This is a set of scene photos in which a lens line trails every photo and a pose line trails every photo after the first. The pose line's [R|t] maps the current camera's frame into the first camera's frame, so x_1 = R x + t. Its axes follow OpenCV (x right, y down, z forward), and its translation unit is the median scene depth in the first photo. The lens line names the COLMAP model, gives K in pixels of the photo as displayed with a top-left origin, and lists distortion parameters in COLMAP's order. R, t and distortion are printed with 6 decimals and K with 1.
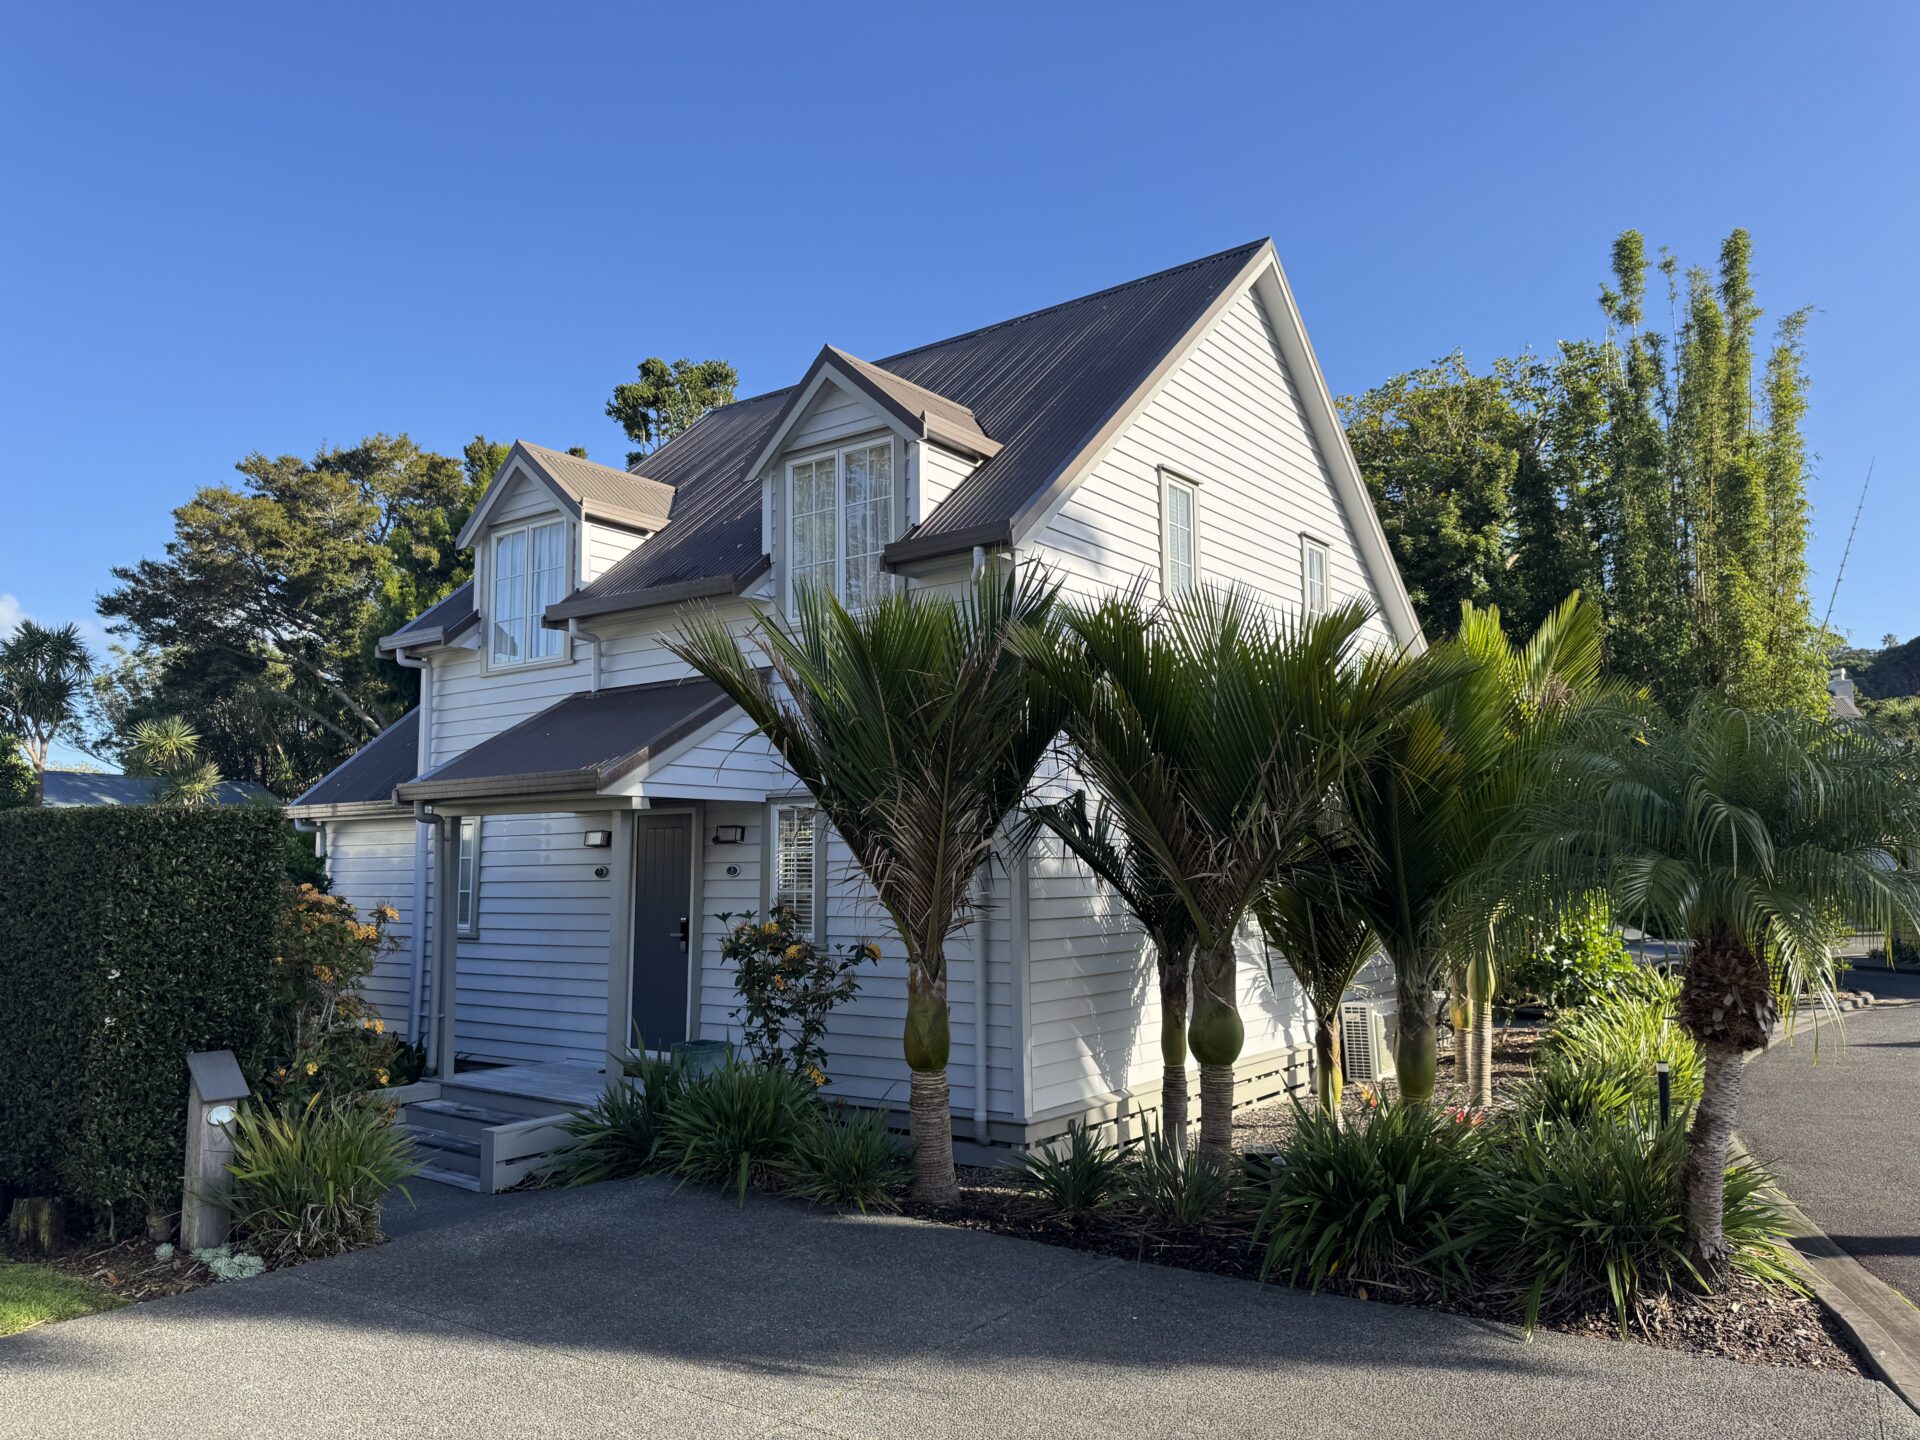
lens RADIAL K [[1339.6, 0, 960.0], [0, 1339.6, 720.0], [0, 0, 1]] dist [0.112585, -0.157747]
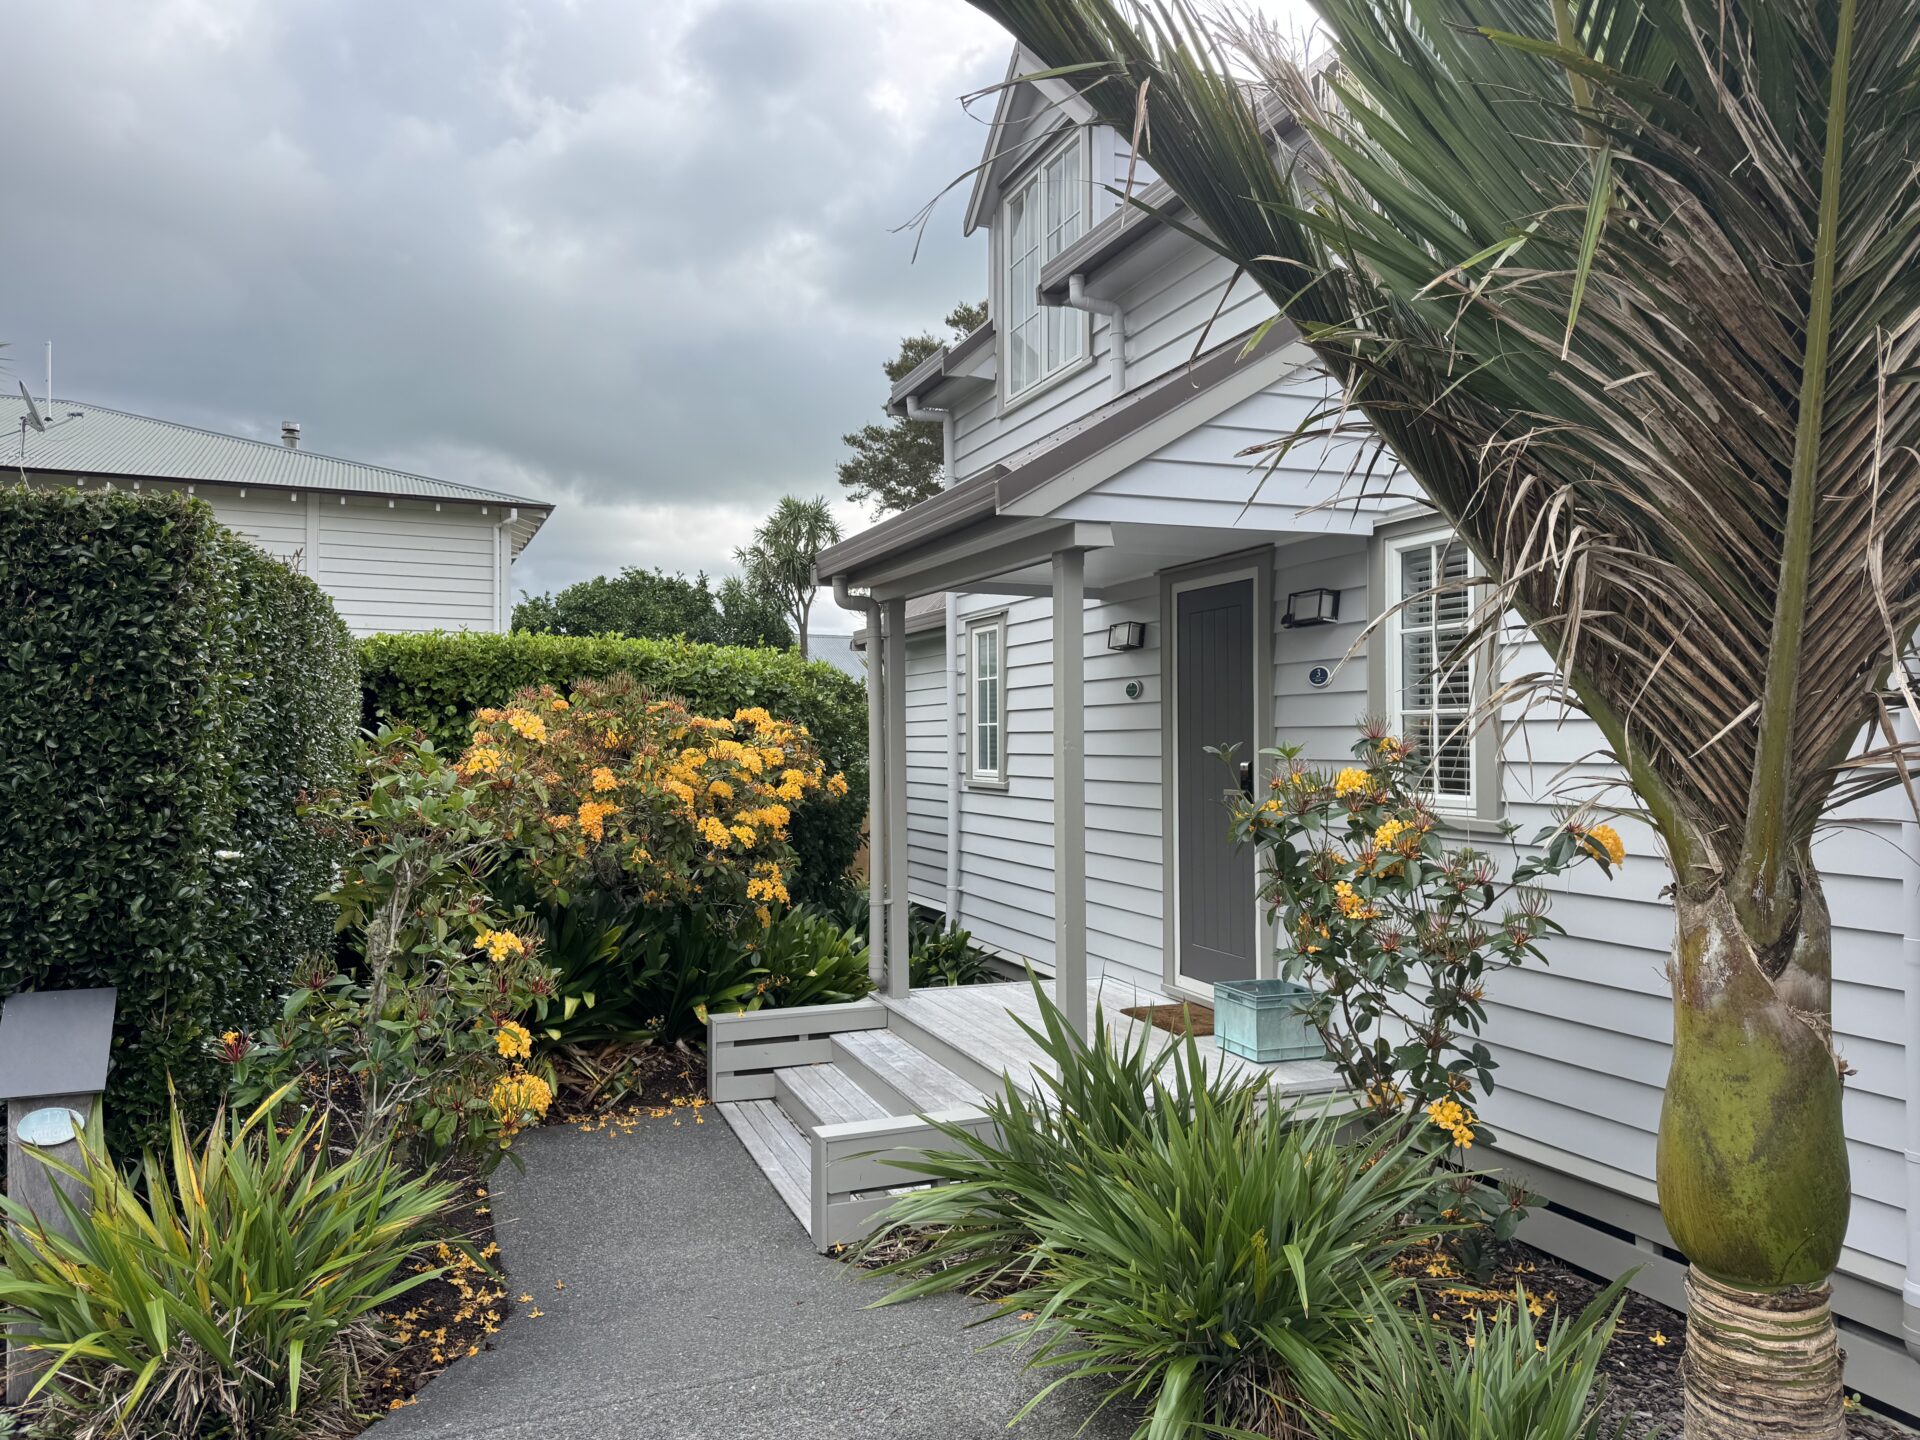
lens RADIAL K [[1339.6, 0, 960.0], [0, 1339.6, 720.0], [0, 0, 1]] dist [0.112585, -0.157747]
pose [[0.850489, -0.005385, -0.525966, -0.011406], [0.057682, 0.994871, 0.083088, 0.088693], [0.522821, -0.101004, 0.846438, 0.546726]]
